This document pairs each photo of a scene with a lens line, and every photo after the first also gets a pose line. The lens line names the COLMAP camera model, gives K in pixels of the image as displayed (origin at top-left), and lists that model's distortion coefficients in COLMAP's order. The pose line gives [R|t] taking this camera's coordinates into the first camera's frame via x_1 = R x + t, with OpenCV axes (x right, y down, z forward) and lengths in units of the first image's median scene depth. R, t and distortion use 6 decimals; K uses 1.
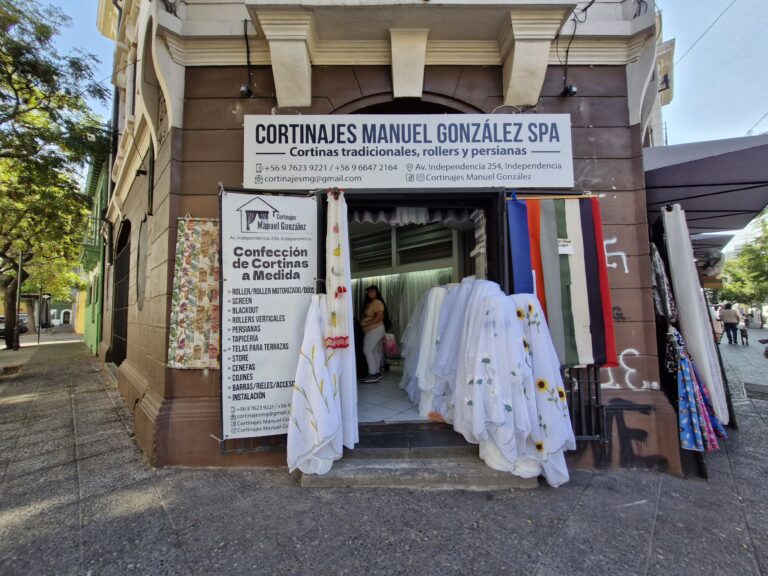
lens RADIAL K [[305.0, 0, 380.1], [0, 305.0, 292.5], [0, 0, 1]] dist [0.008145, -0.002511]
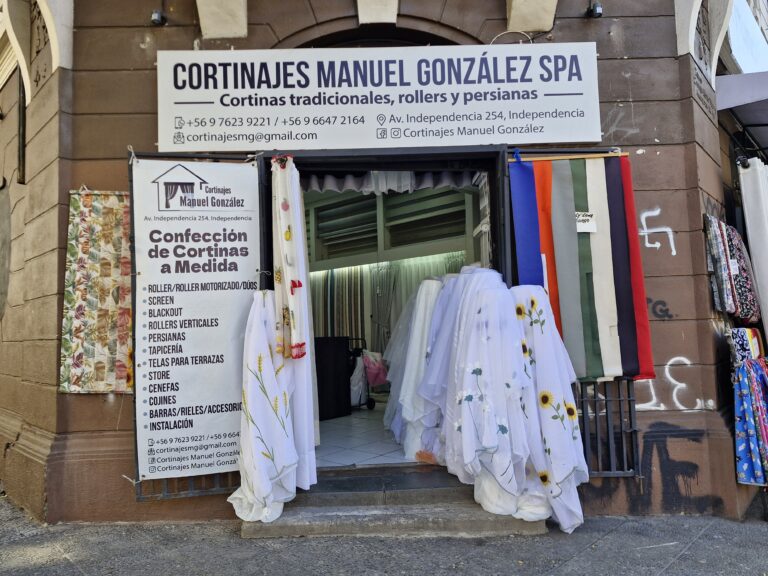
lens RADIAL K [[534.9, 0, 376.7], [0, 534.9, 286.6], [0, 0, 1]] dist [0.080562, -0.085126]
pose [[0.999854, -0.016966, 0.002054, 0.080556], [0.016988, 0.999791, -0.011390, 0.016140], [-0.001860, 0.011423, 0.999933, -0.334263]]
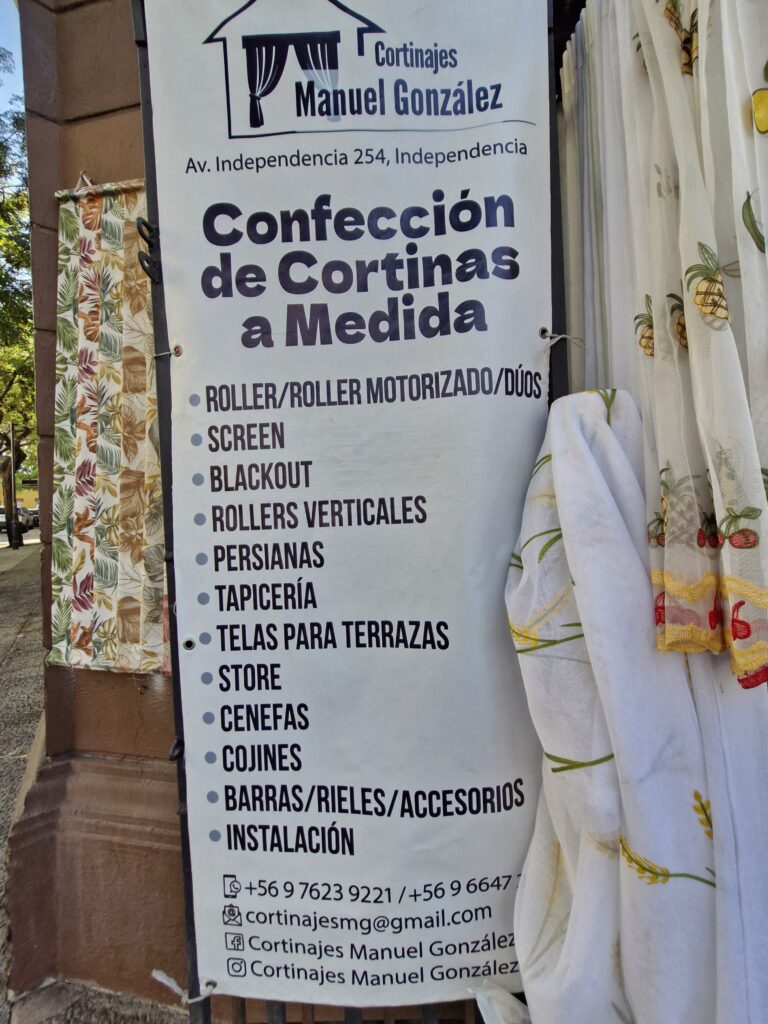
lens RADIAL K [[406.7, 0, 366.3], [0, 406.7, 499.7], [0, 0, 1]] dist [0.008145, -0.002511]
pose [[0.977014, -0.013013, -0.212776, -0.275009], [0.028044, 0.997306, 0.067777, 0.053113], [0.211321, -0.072186, 0.974747, 0.661998]]
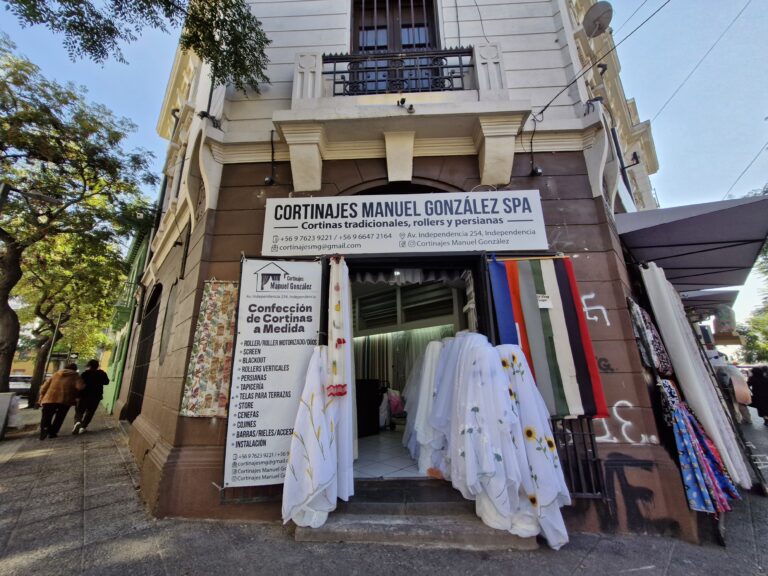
lens RADIAL K [[305.0, 0, 377.4], [0, 305.0, 291.1], [0, 0, 1]] dist [0.008145, -0.002511]
pose [[0.998560, -0.011875, -0.052308, 0.064262], [0.001259, 0.980108, -0.198462, 0.030299], [0.053625, 0.198111, 0.978712, -0.109289]]
